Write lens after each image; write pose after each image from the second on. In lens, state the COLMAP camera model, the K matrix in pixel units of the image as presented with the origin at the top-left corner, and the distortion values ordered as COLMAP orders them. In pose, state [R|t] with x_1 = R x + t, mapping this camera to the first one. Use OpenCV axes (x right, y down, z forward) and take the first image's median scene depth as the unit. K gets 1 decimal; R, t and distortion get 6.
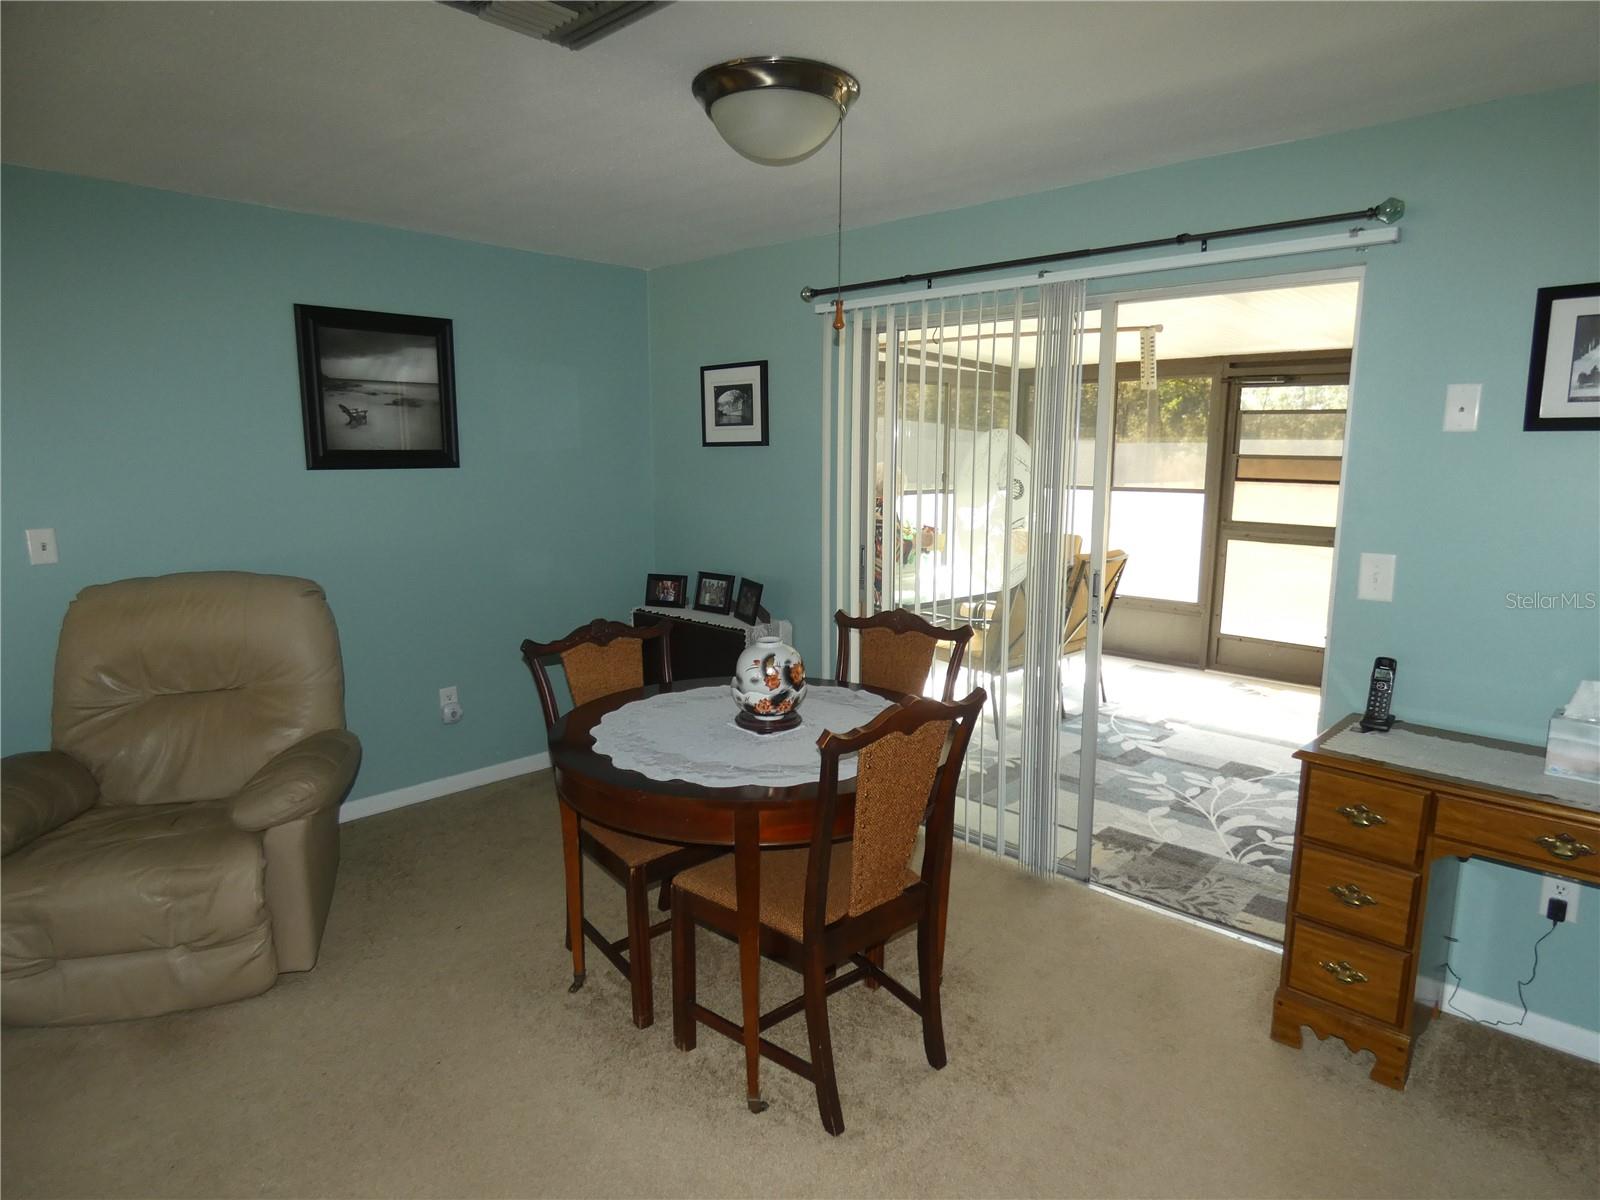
lens RADIAL K [[956.5, 0, 800.0], [0, 956.5, 600.0], [0, 0, 1]] dist [-0.004959, -0.003537]
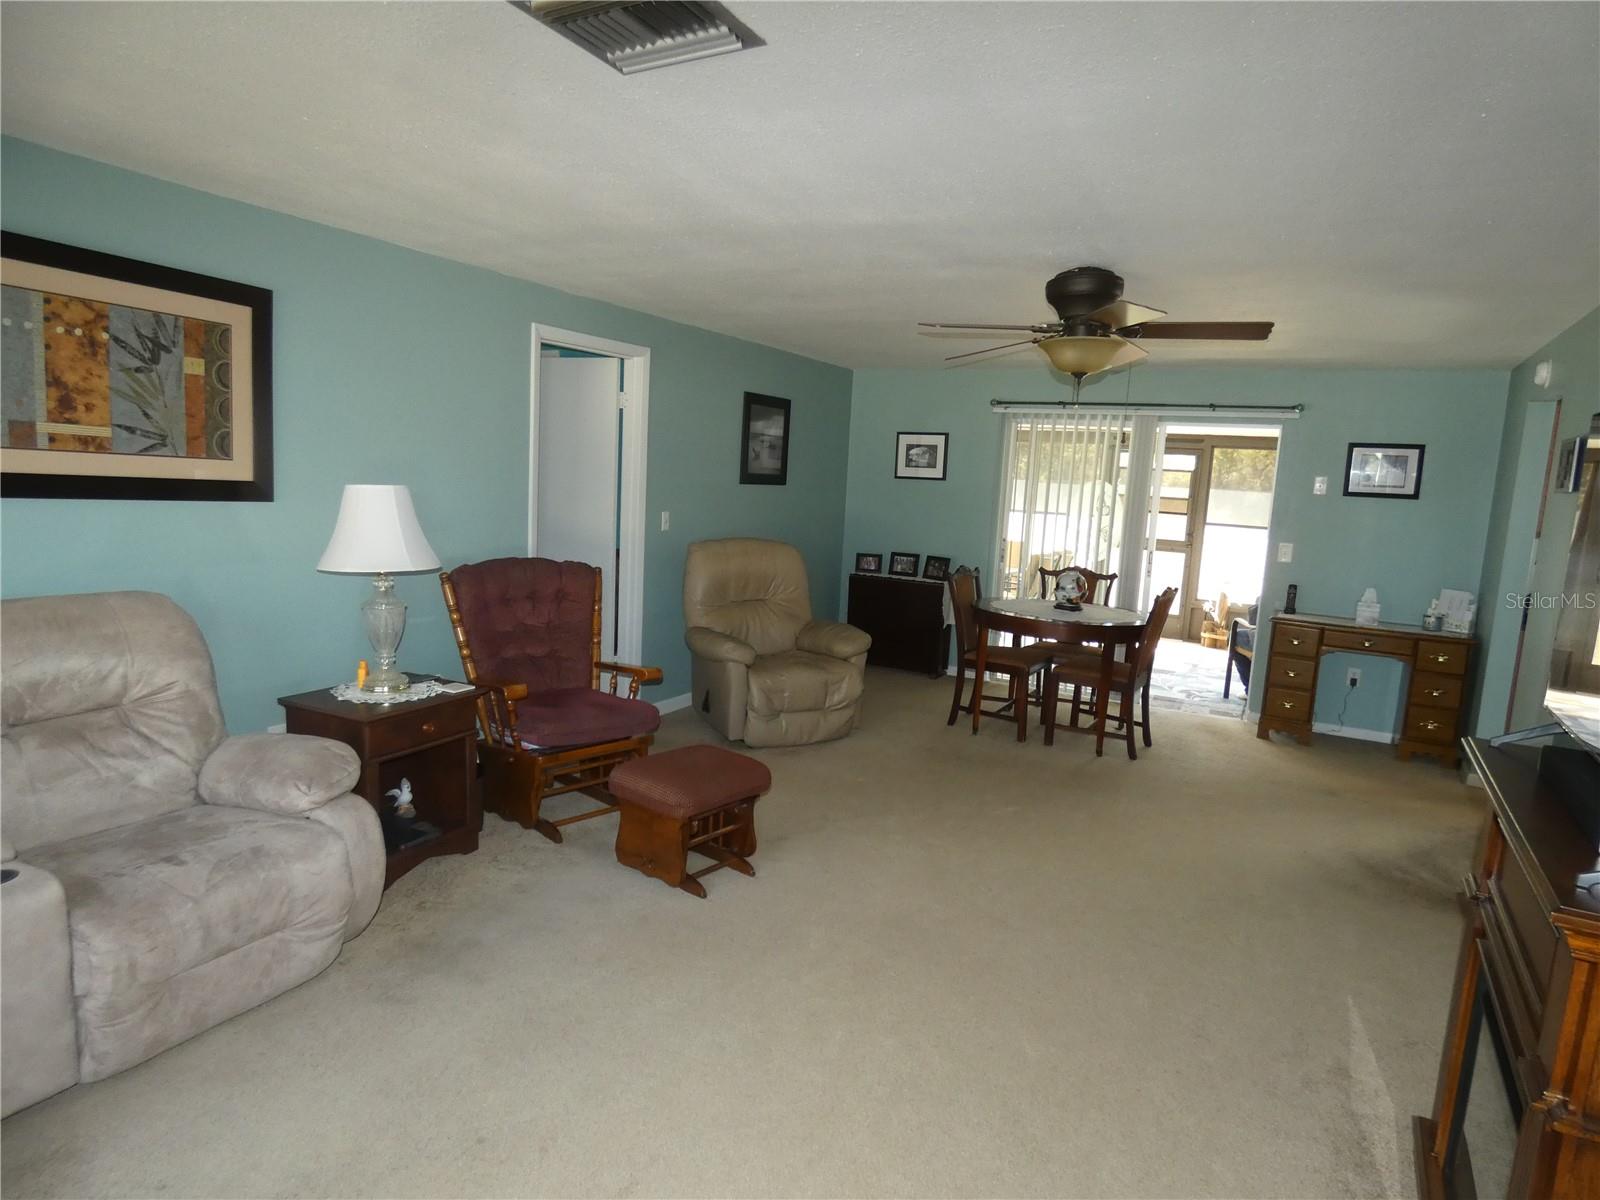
lens RADIAL K [[942.2, 0, 800.0], [0, 942.2, 600.0], [0, 0, 1]] dist [-0.002076, -0.000304]
pose [[0.964217, 0.013282, 0.264782, -0.822194], [-0.009193, 0.999819, -0.016679, 0.099079], [-0.264956, 0.013648, 0.964164, -0.659884]]
